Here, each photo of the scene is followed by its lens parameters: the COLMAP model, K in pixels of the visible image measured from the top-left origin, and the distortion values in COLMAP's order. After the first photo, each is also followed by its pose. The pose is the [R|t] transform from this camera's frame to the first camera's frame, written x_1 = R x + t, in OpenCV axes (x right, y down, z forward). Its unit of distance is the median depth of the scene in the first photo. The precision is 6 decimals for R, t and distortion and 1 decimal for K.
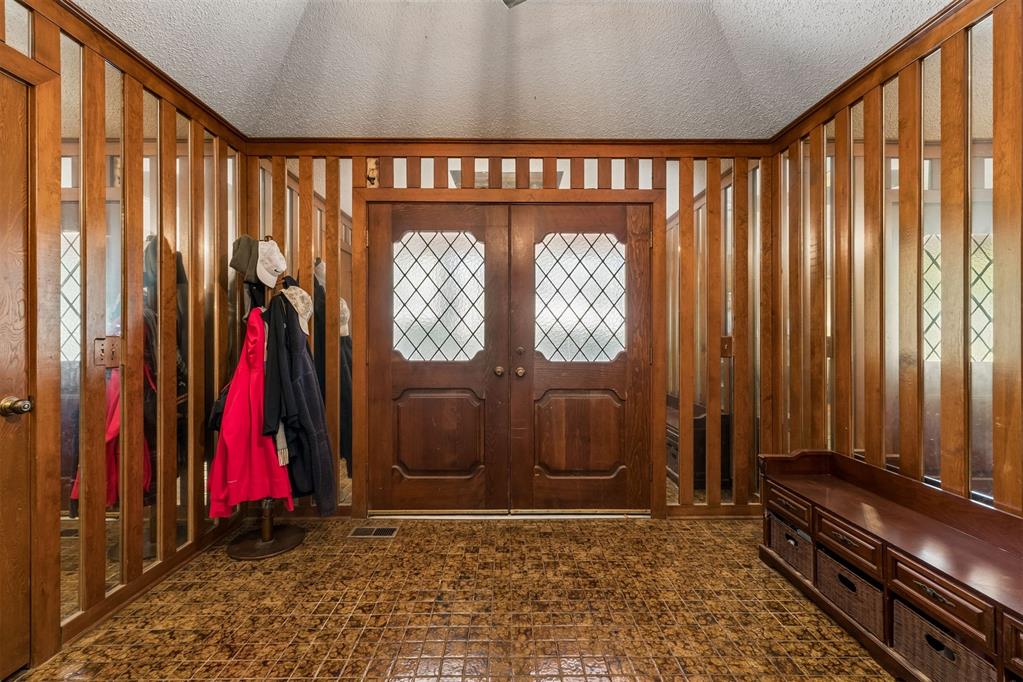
lens RADIAL K [[432.9, 0, 507.4], [0, 432.9, 333.3], [0, 0, 1]] dist [0.000642, -0.000378]
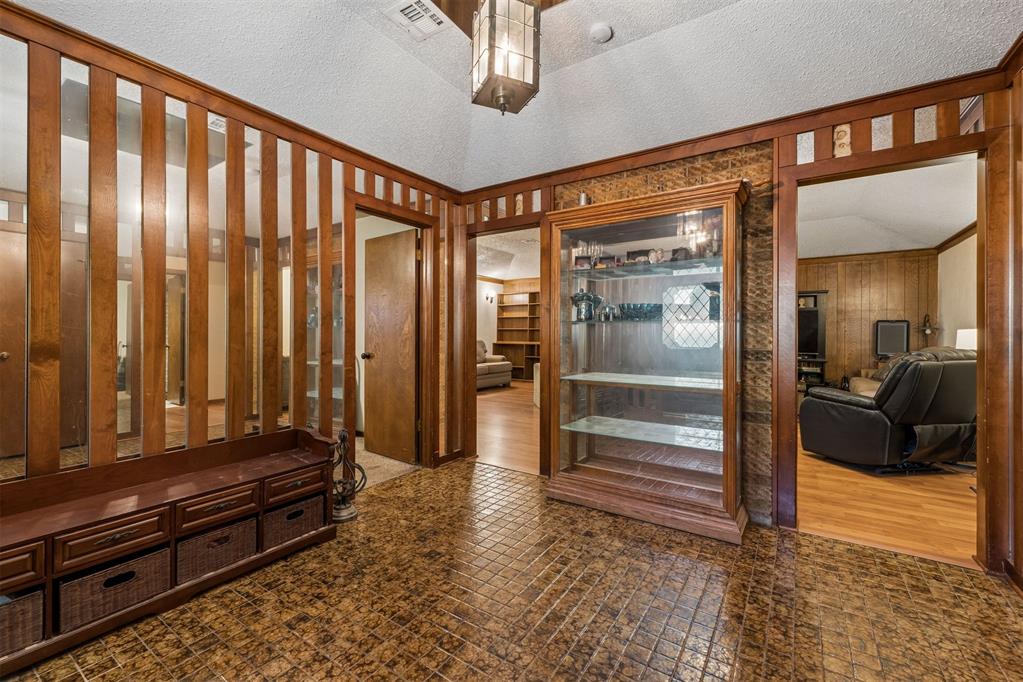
lens RADIAL K [[432.9, 0, 507.4], [0, 432.9, 333.3], [0, 0, 1]] dist [0.000642, -0.000378]
pose [[-0.825693, -0.005377, 0.564094, -0.538291], [-0.005828, 0.999983, 0.001000, 0.011391], [-0.564089, -0.002462, -0.825710, 1.426459]]
